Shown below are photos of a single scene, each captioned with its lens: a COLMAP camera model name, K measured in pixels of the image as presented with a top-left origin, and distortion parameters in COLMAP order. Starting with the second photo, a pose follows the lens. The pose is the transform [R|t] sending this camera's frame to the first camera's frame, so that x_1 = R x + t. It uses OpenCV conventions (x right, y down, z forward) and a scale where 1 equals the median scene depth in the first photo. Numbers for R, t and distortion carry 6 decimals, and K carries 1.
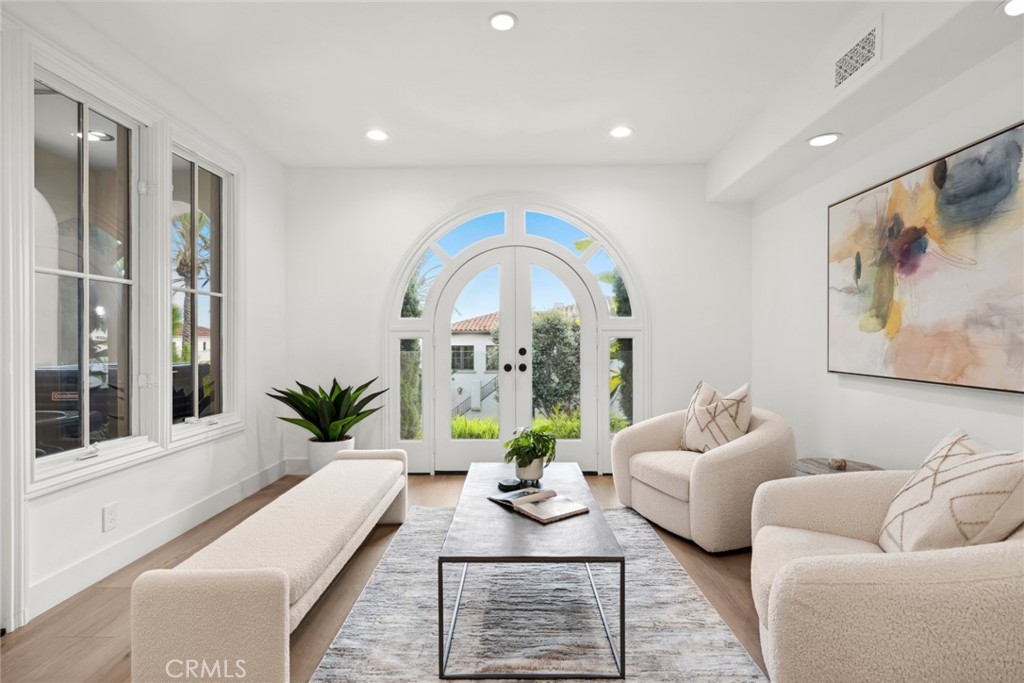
lens RADIAL K [[505.7, 0, 512.0], [0, 505.7, 341.5], [0, 0, 1]] dist [-0.003660, 0.000033]
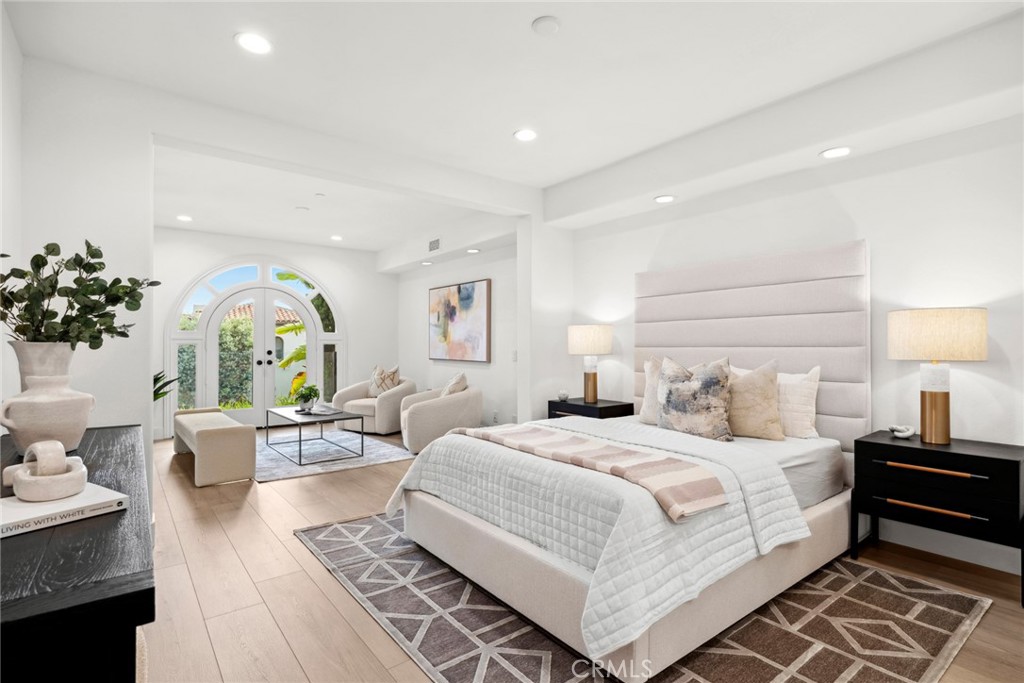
lens RADIAL K [[505.7, 0, 512.0], [0, 505.7, 341.5], [0, 0, 1]] dist [-0.003660, 0.000033]
pose [[0.781378, 0.005362, 0.624035, -0.613364], [0.001239, 0.999948, -0.010145, 0.002534], [-0.624057, 0.008700, 0.781331, -1.221473]]
